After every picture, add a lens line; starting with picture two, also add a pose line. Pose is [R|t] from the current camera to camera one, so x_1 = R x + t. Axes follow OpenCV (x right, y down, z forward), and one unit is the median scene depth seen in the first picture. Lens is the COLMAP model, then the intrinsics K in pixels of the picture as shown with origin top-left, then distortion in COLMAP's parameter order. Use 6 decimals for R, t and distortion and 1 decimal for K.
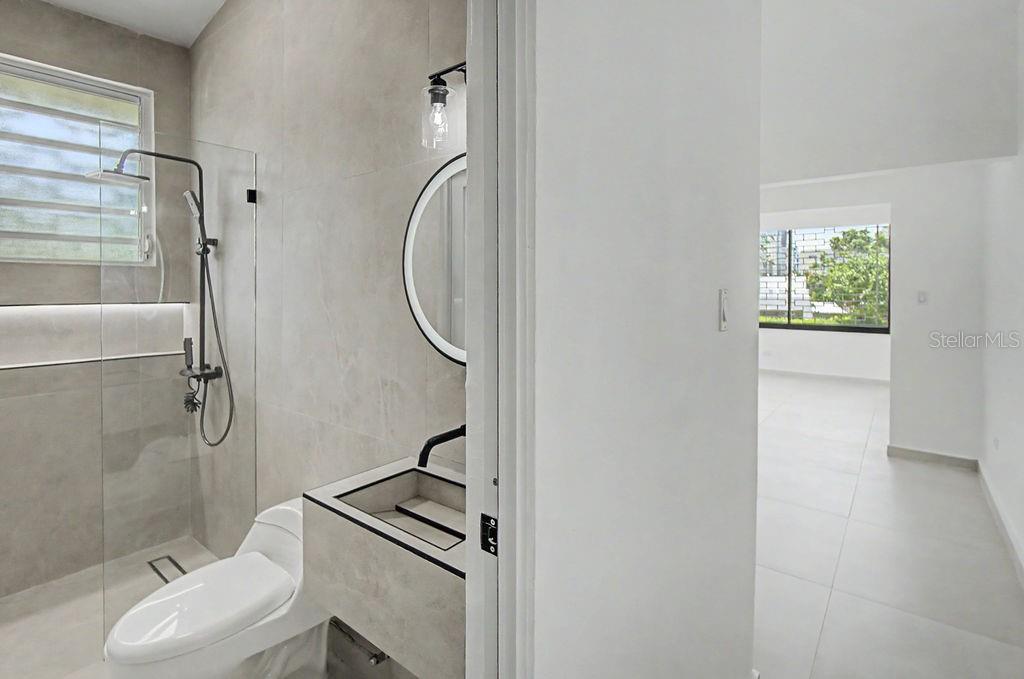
lens RADIAL K [[472.0, 0, 490.1], [0, 472.0, 298.9], [0, 0, 1]] dist [-0.002465, -0.000097]
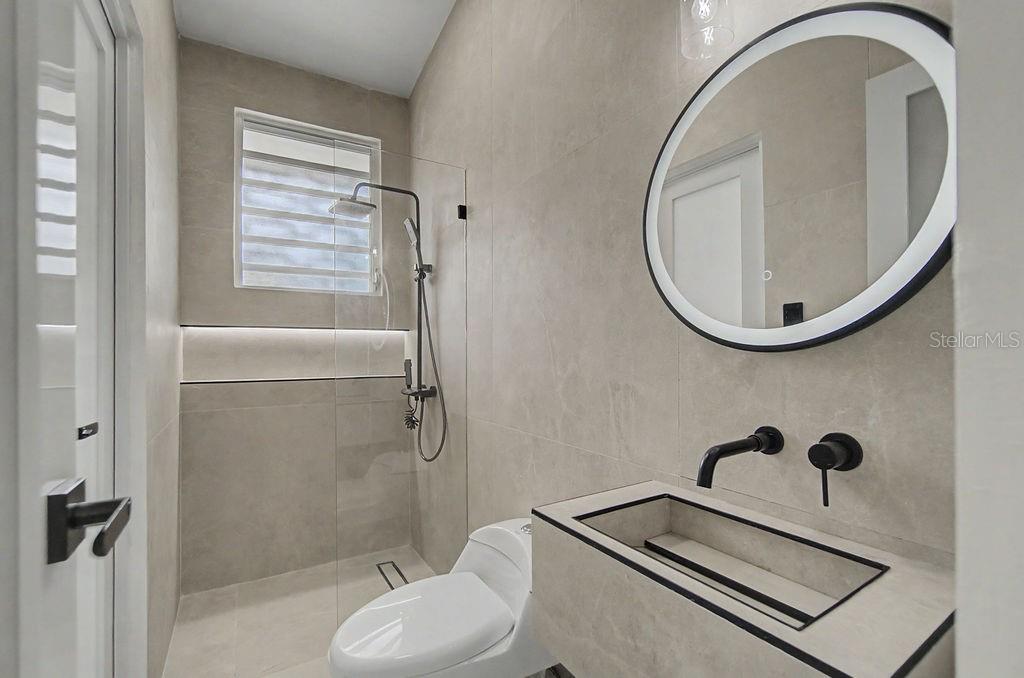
lens RADIAL K [[452.5, 0, 520.2], [0, 452.5, 342.9], [0, 0, 1]] dist [-0.007898, 0.000162]
pose [[0.945993, -0.008513, -0.324076, -0.075295], [0.005306, 0.999928, -0.010780, 0.064557], [0.324145, 0.008479, 0.945969, 0.125939]]
